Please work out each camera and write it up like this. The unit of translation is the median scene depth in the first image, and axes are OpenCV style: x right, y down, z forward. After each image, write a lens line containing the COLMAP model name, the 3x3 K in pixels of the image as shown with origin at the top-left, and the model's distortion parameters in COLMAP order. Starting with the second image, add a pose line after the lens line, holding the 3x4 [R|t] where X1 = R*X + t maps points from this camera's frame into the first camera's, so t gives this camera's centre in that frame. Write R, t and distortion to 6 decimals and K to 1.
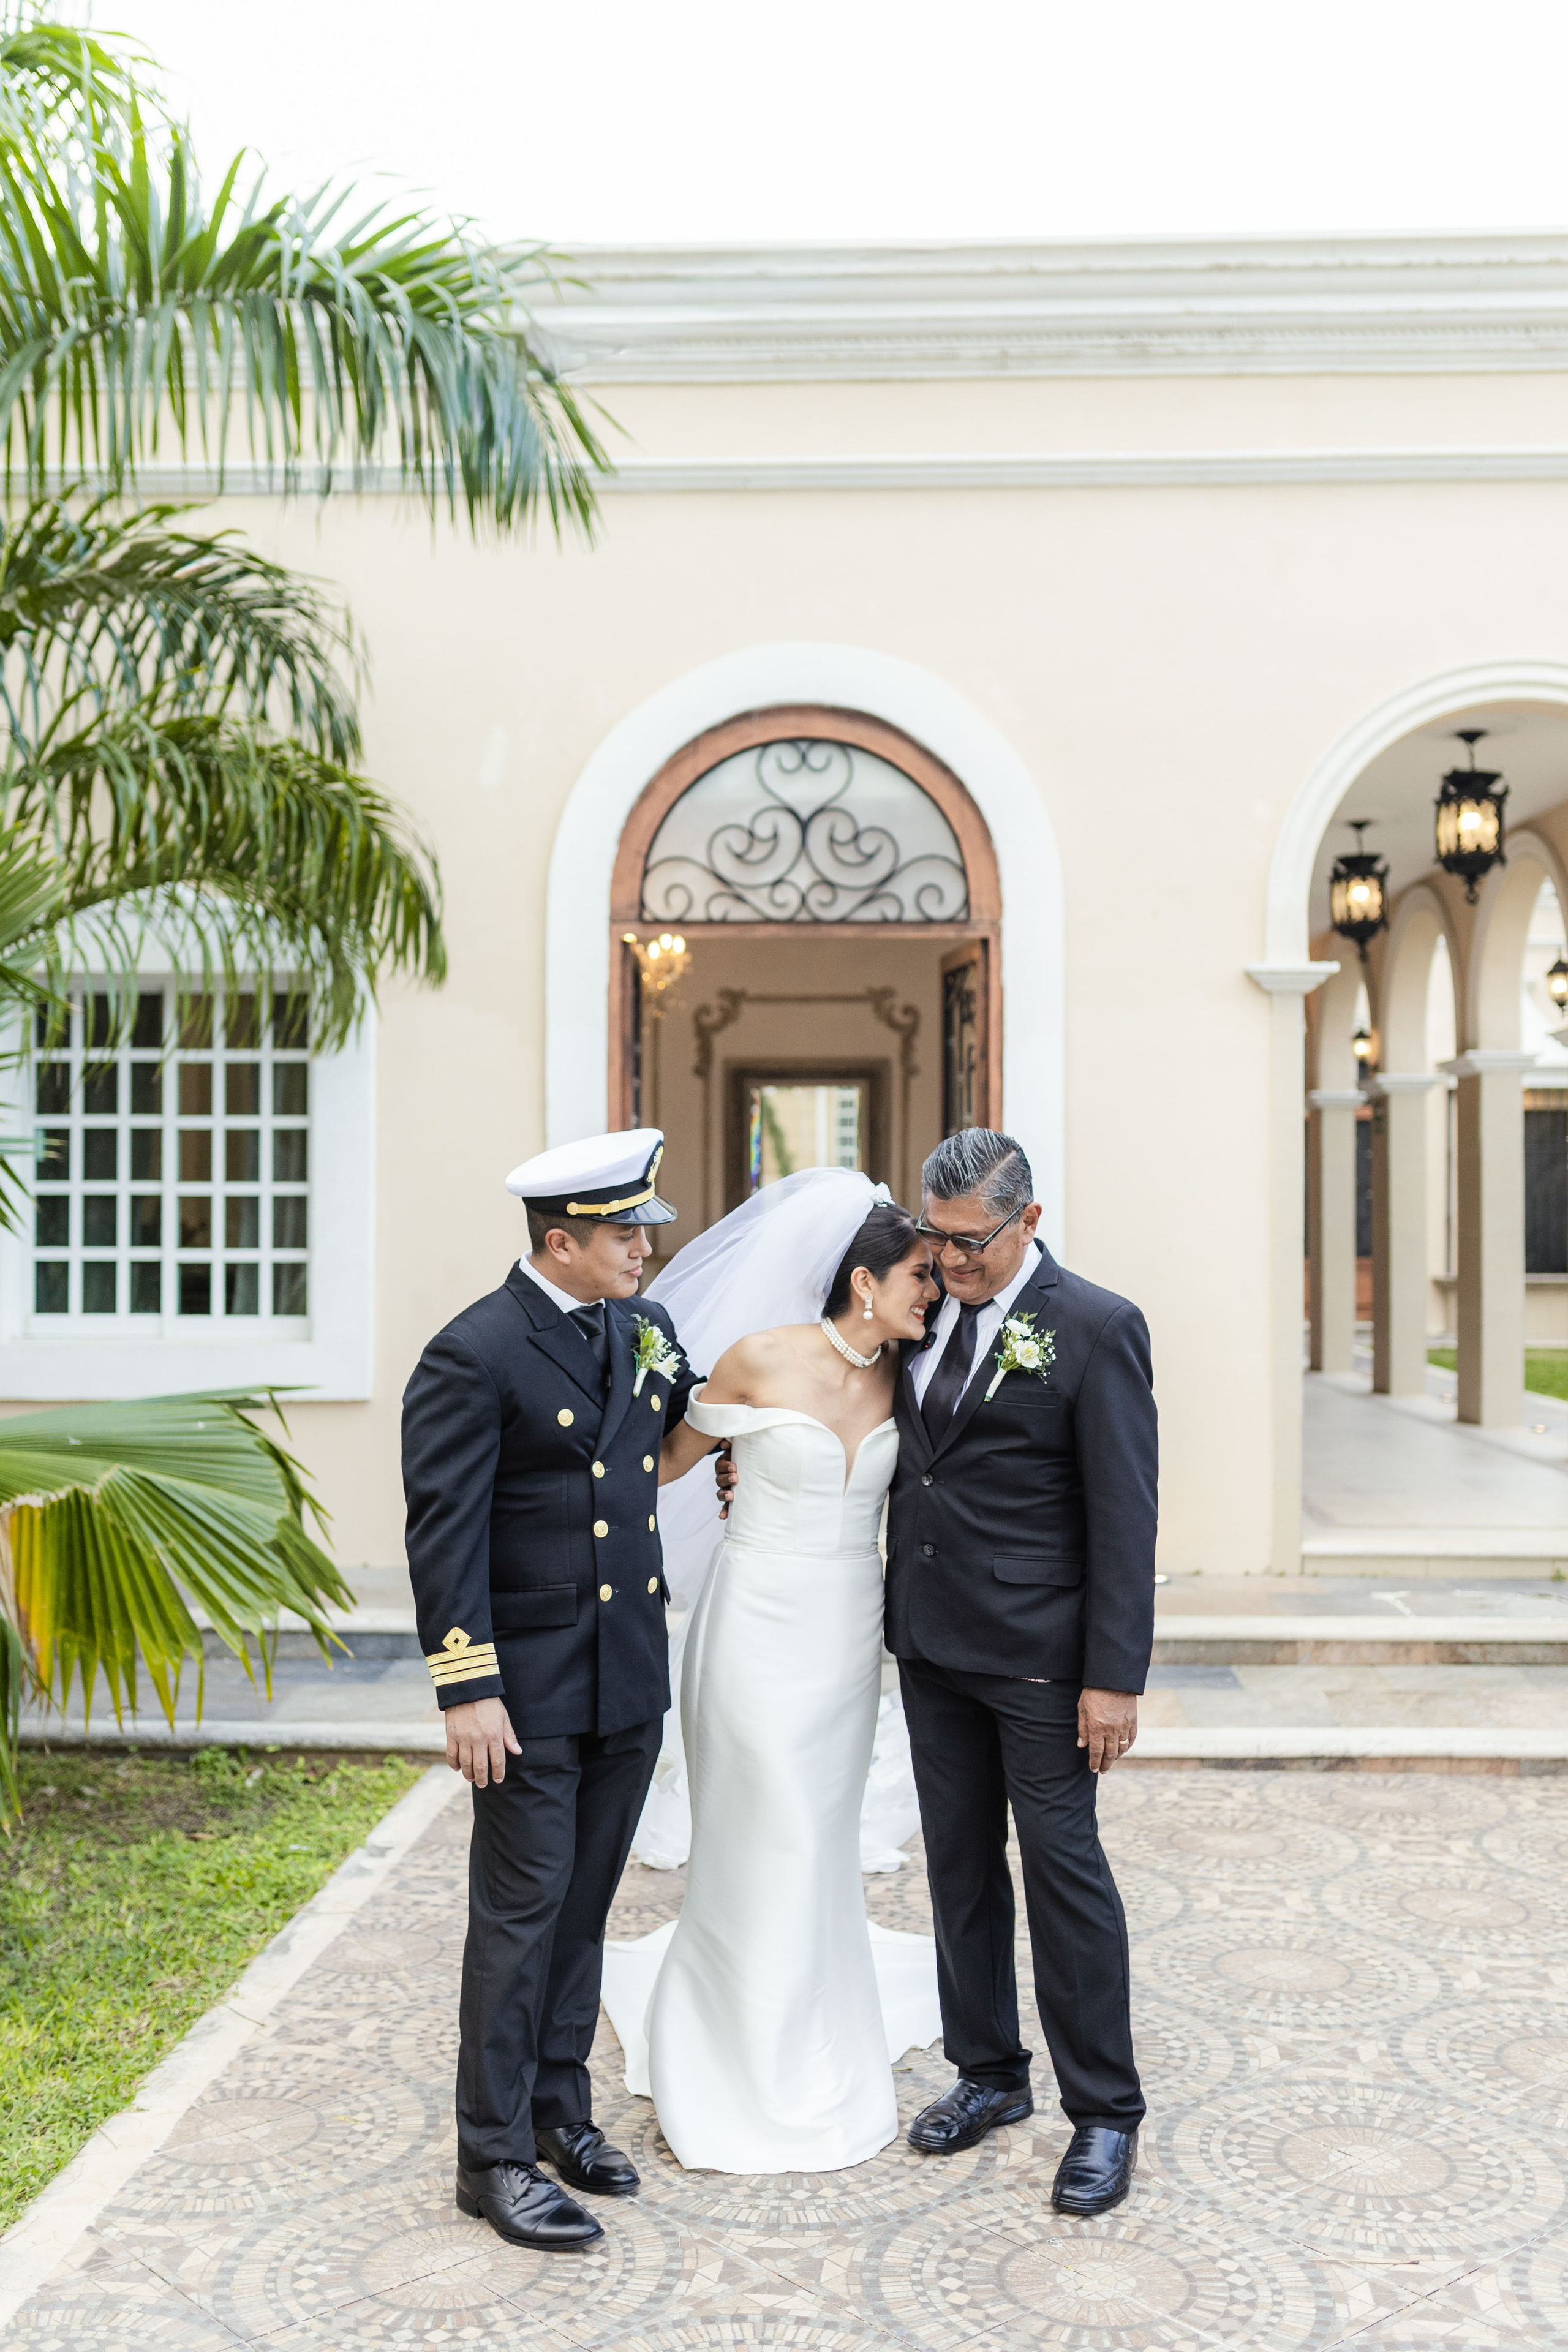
lens RADIAL K [[2280.5, 0, 888.3], [0, 2280.5, 1167.5], [0, 0, 1]] dist [-0.002857, 0.009200]
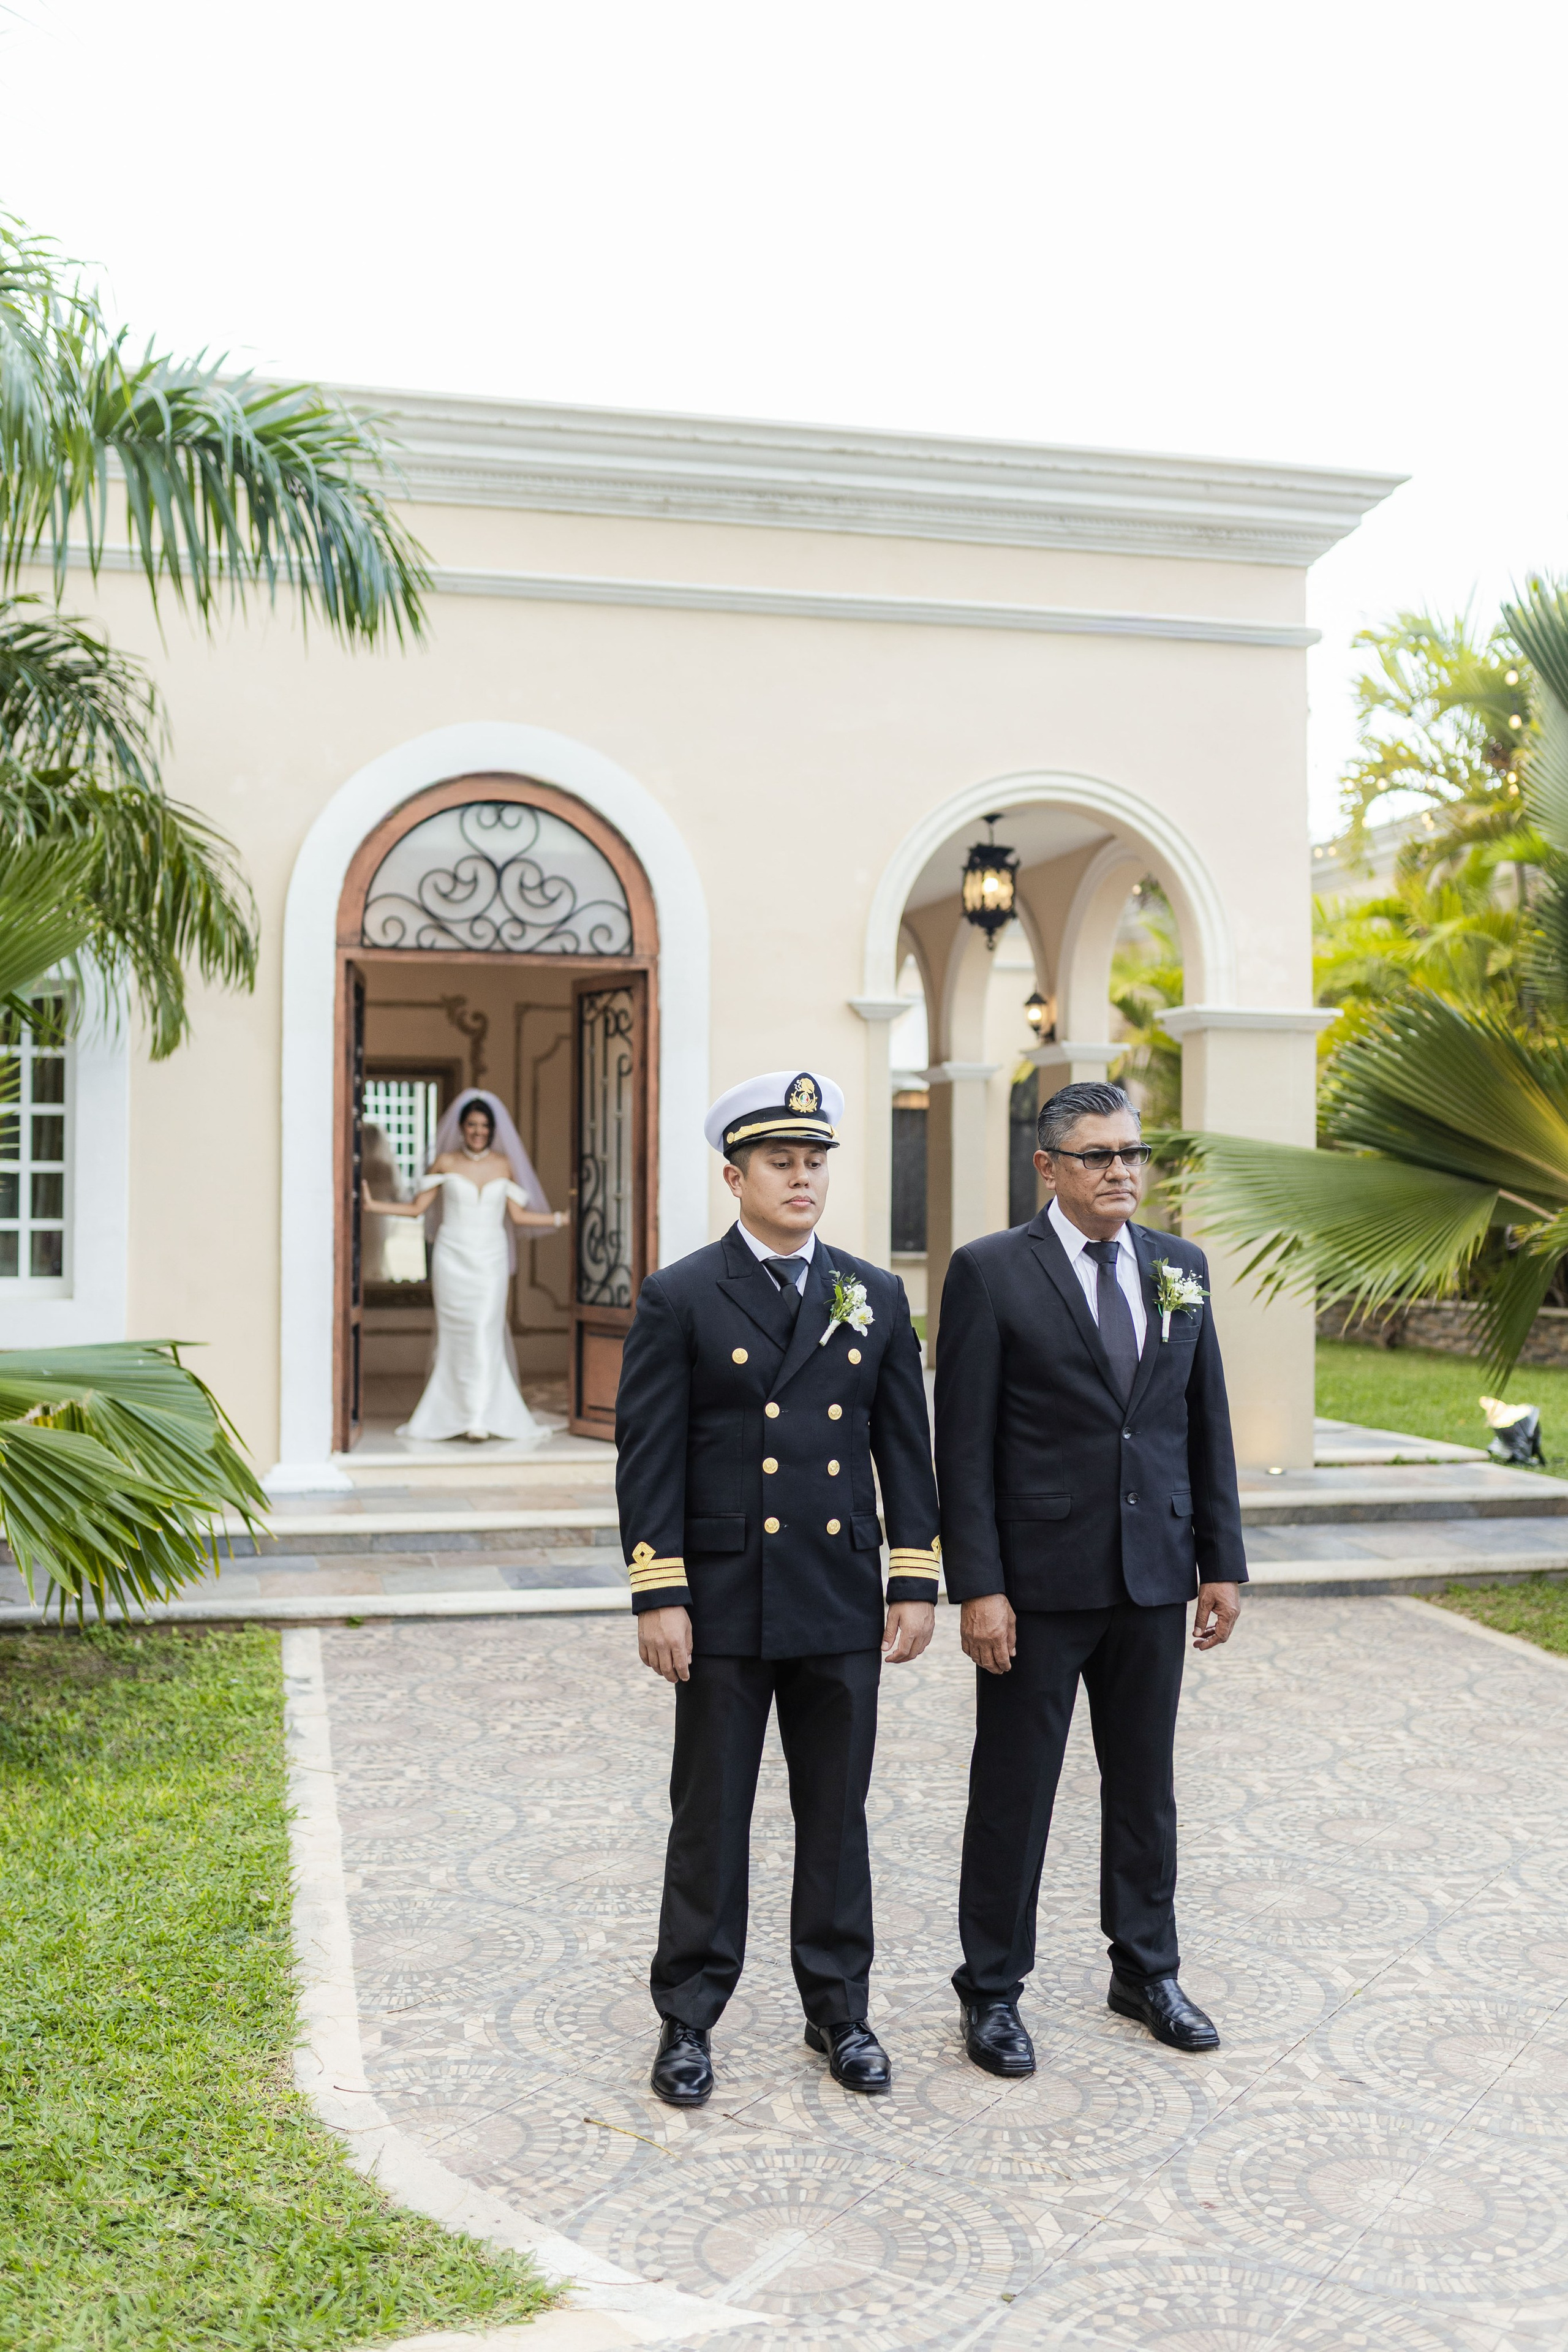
lens RADIAL K [[2292.3, 0, 801.0], [0, 2292.3, 1148.2], [0, 0, 1]] dist [0.001250, 0.001267]
pose [[0.963919, 0.011362, 0.265954, -0.208663], [-0.010489, 0.999934, -0.004702, 0.001451], [-0.265990, 0.001742, 0.963974, -0.226288]]
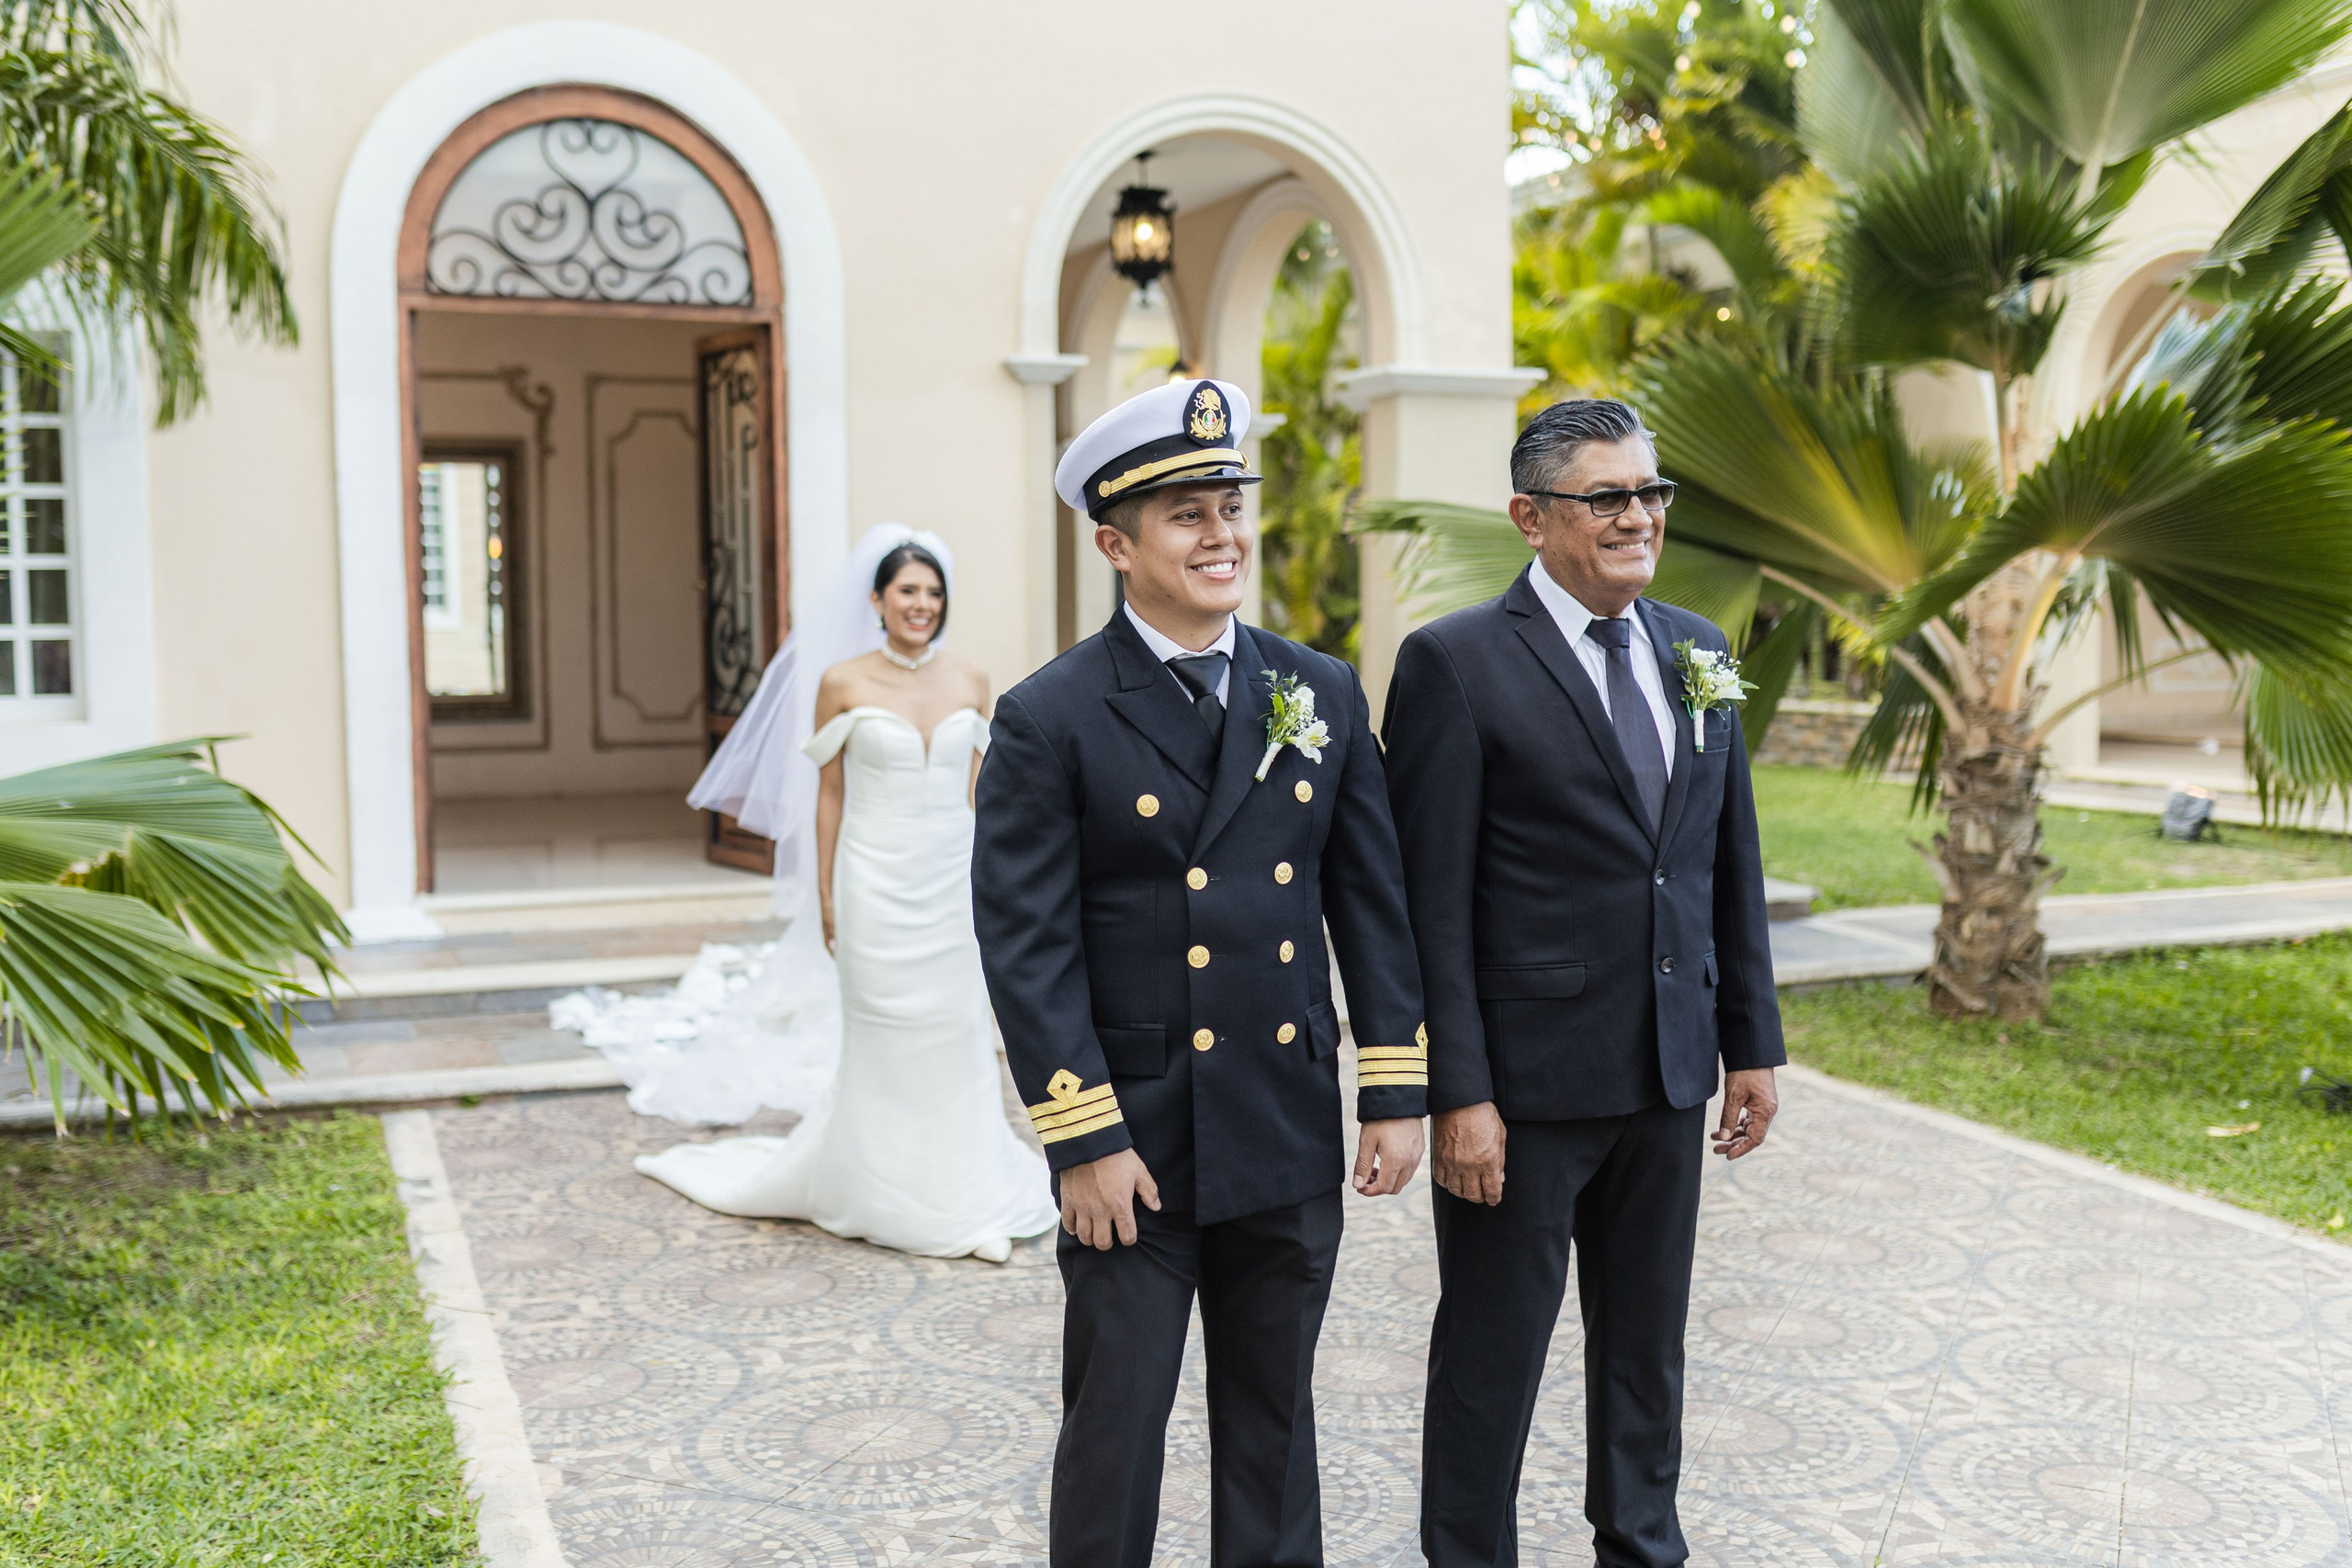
lens RADIAL K [[2292.0, 0, 1113.3], [0, 2292.0, 756.7], [0, 0, 1]] dist [0.001250, 0.001267]
pose [[0.922200, -0.034531, 0.385169, -0.229239], [0.001891, 0.996396, 0.084800, 0.010344], [-0.386709, -0.077474, 0.918942, -0.055879]]
